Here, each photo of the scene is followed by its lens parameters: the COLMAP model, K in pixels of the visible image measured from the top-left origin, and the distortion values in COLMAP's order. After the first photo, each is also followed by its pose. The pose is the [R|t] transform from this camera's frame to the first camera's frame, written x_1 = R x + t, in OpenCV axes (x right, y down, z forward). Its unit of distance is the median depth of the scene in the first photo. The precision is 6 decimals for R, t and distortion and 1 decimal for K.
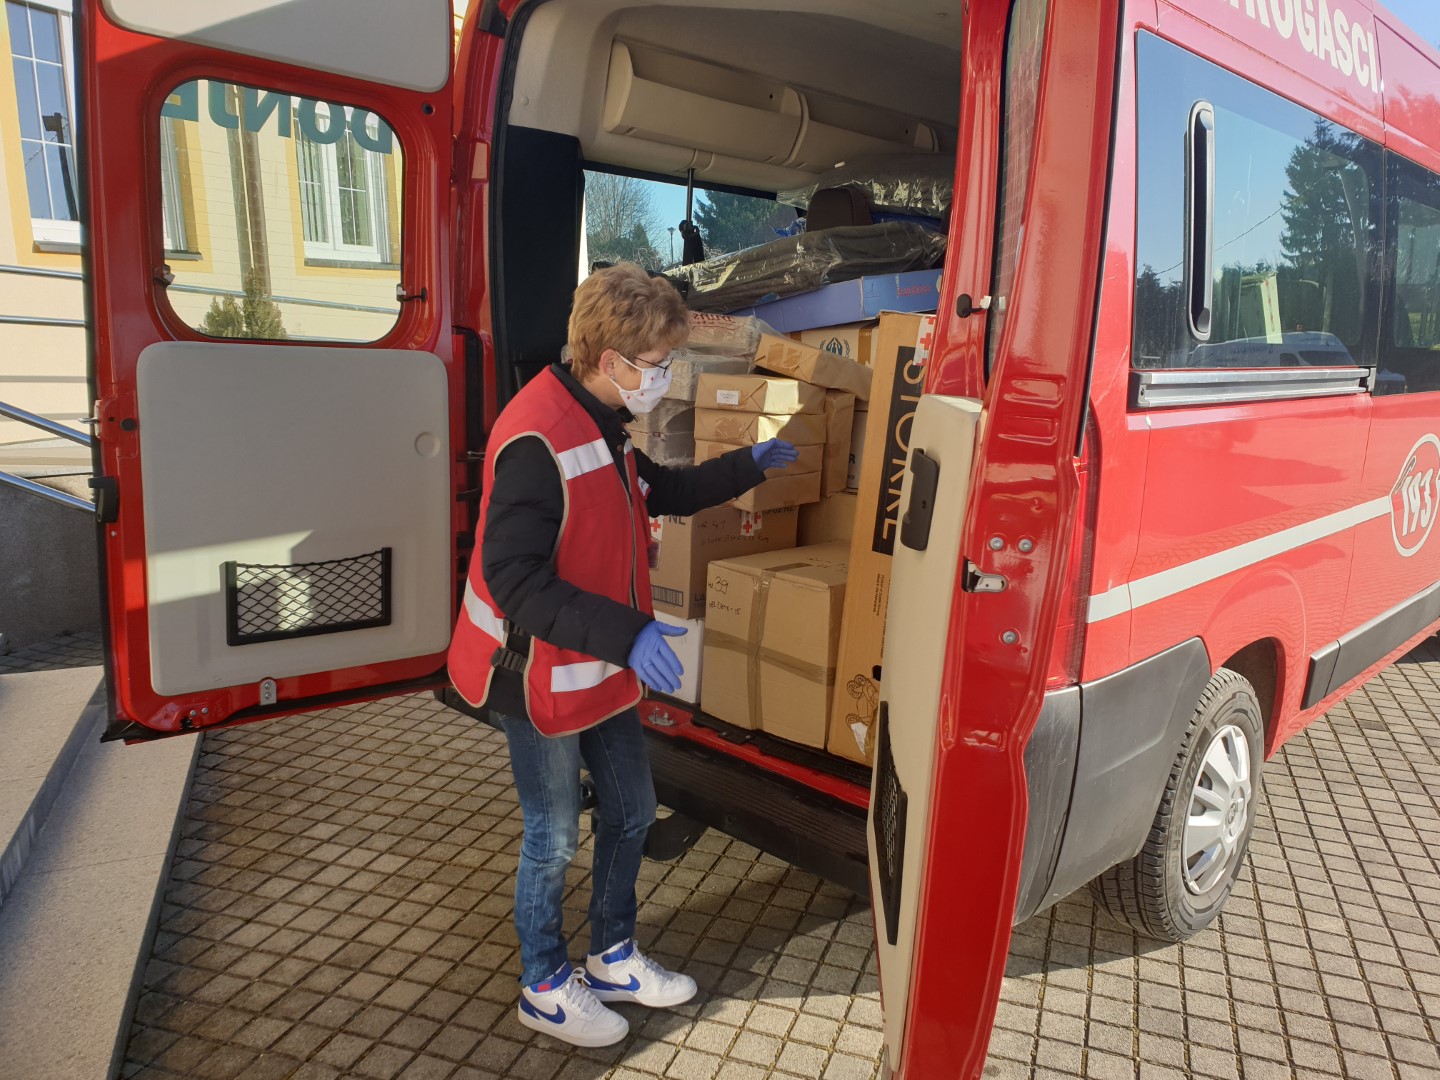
lens RADIAL K [[1088.4, 0, 720.0], [0, 1088.4, 540.0], [0, 0, 1]] dist [-0.009385, 0.012714]
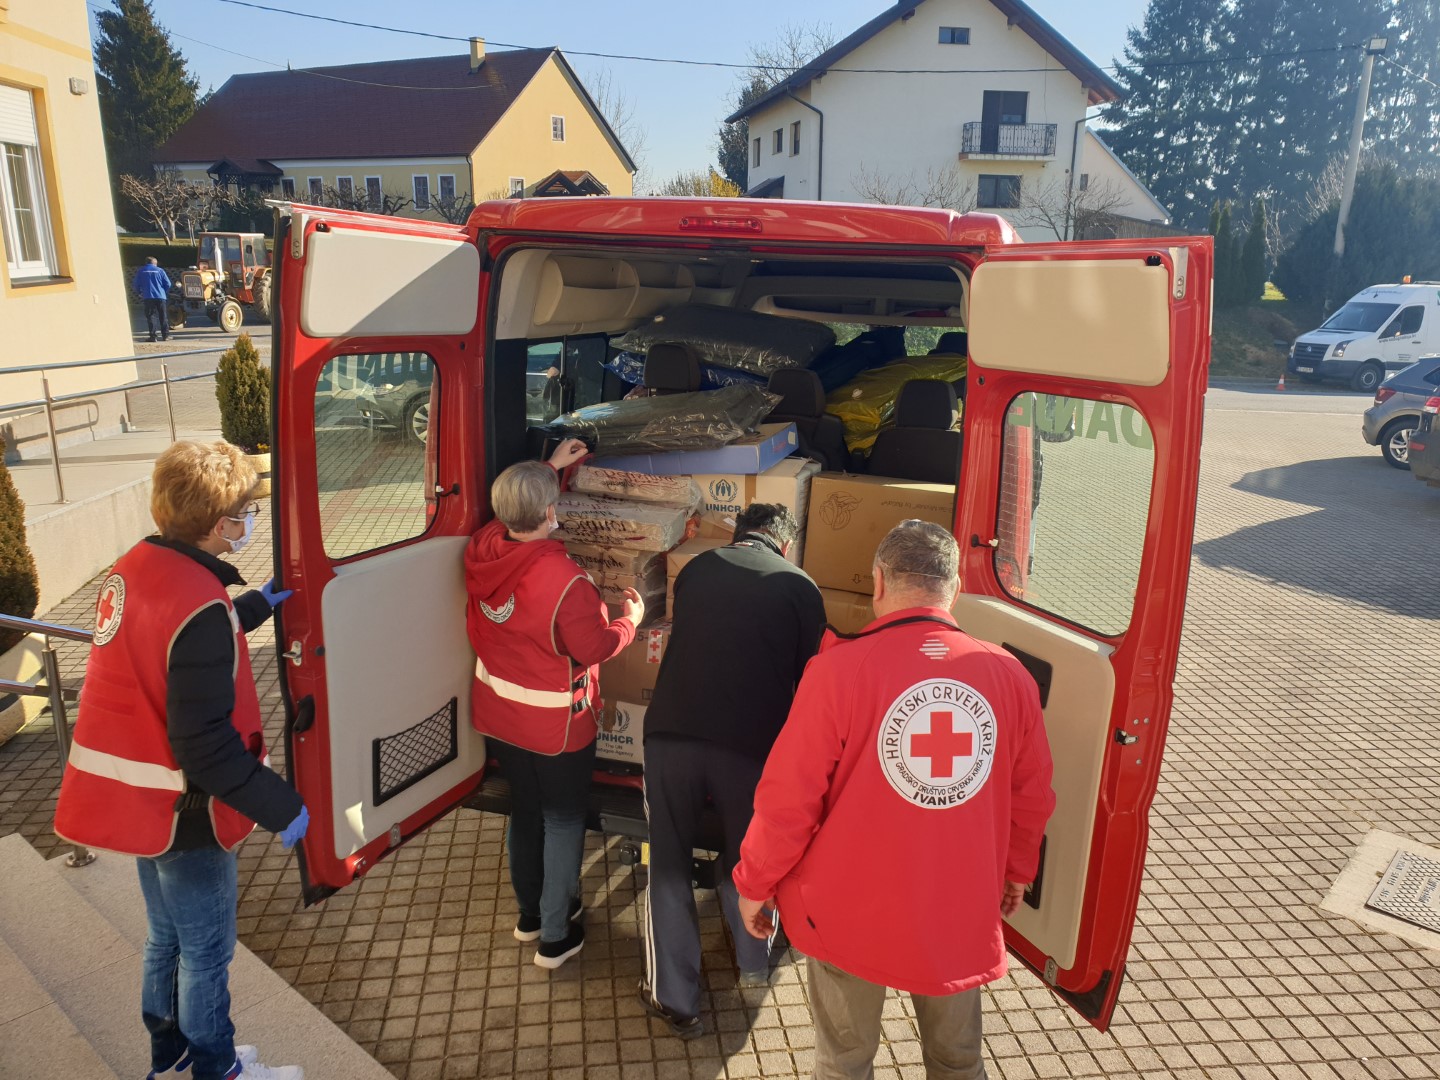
lens RADIAL K [[1088.4, 0, 720.0], [0, 1088.4, 540.0], [0, 0, 1]] dist [-0.009385, 0.012714]
pose [[0.888781, -0.109047, 0.445170, -0.544786], [0.084381, 0.993613, 0.074923, -0.228723], [-0.450497, -0.029026, 0.892306, -0.228088]]
